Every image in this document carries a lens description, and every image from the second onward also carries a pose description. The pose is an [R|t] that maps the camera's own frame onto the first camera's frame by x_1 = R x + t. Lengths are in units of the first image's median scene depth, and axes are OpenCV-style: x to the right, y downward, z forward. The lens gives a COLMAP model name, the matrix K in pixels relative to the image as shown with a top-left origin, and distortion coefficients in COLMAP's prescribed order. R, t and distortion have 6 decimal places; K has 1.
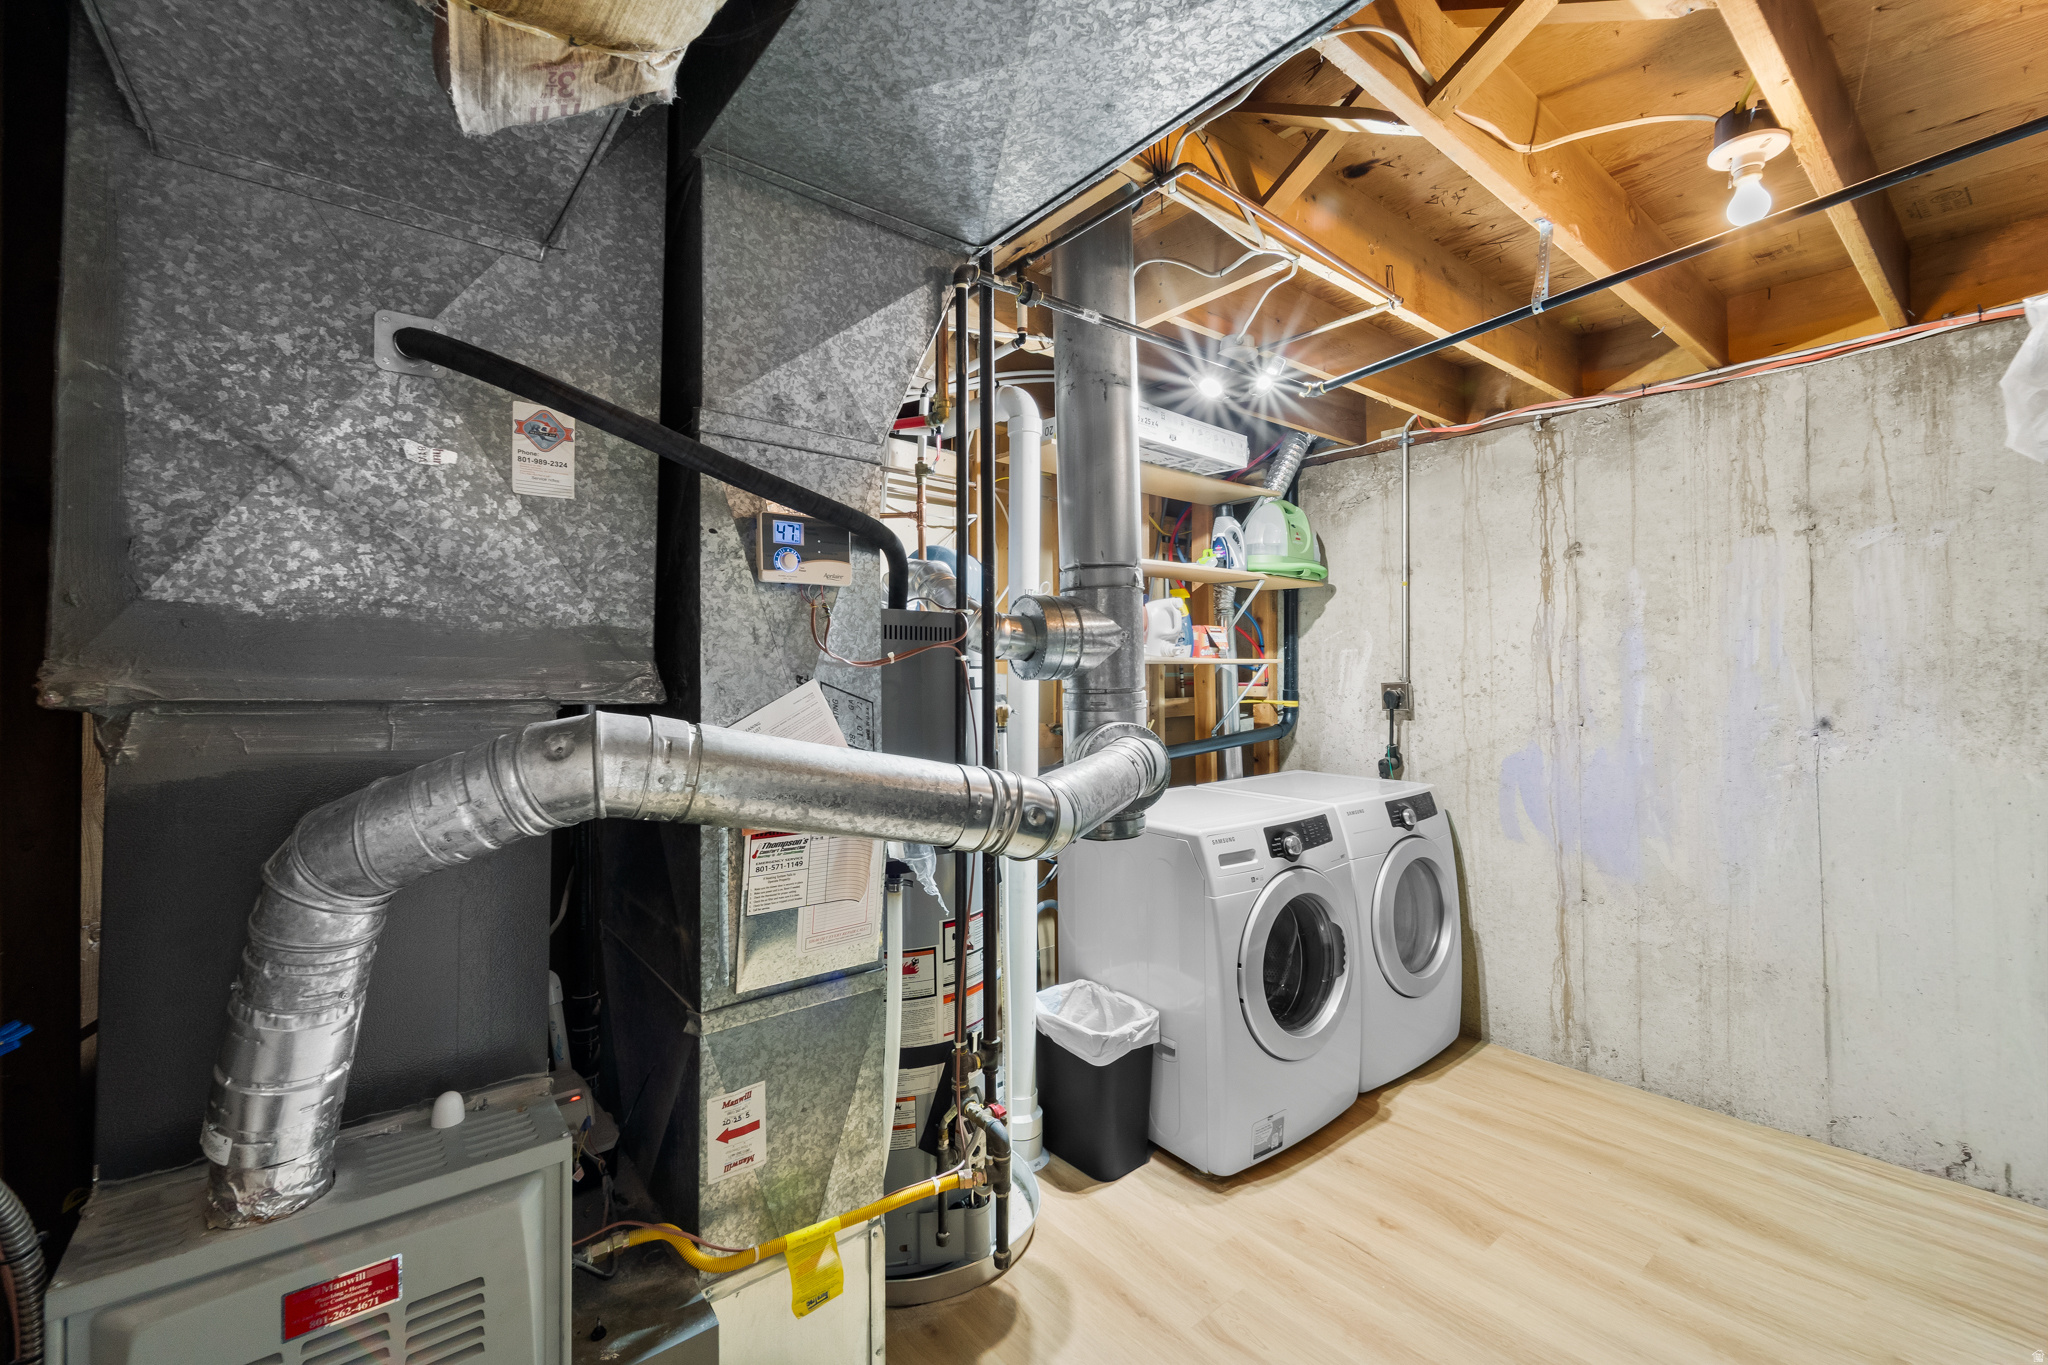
lens RADIAL K [[852.3, 0, 1026.6], [0, 852.3, 668.3], [0, 0, 1]] dist [-0.000179, 0.000023]
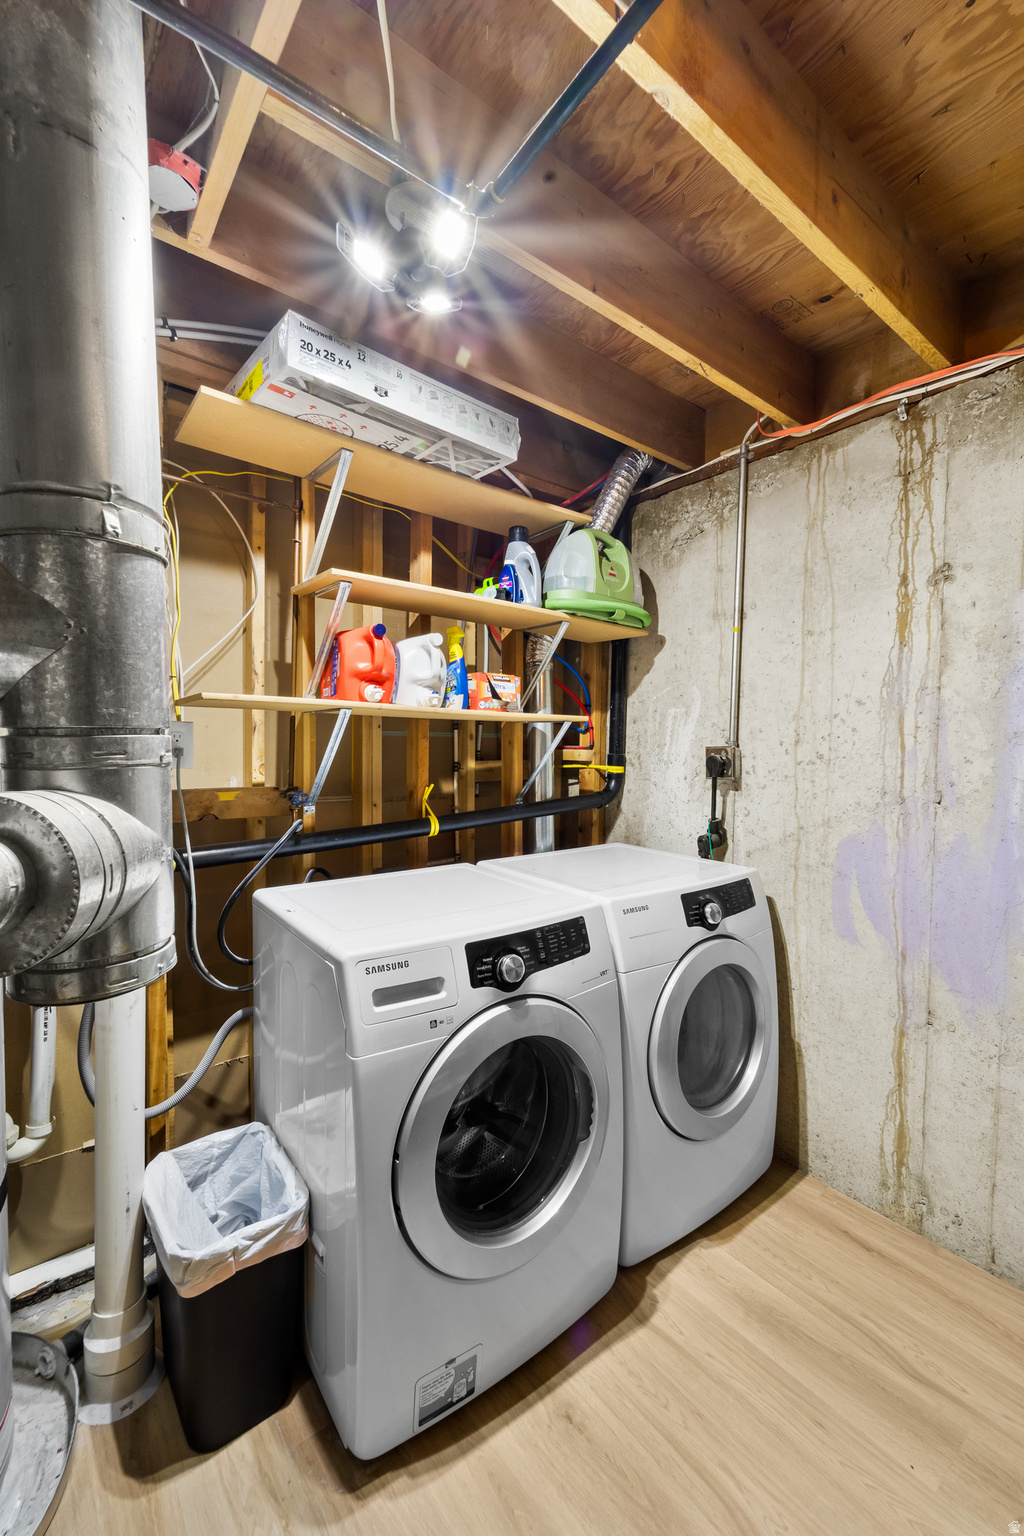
lens RADIAL K [[639.3, 0, 509.6], [0, 639.3, 776.5], [0, 0, 1]] dist [-0.000179, 0.000023]
pose [[0.999630, 0.020667, -0.017676, 0.264102], [-0.019685, 0.998346, 0.054009, 0.018601], [0.018763, -0.053641, 0.998384, 0.403101]]
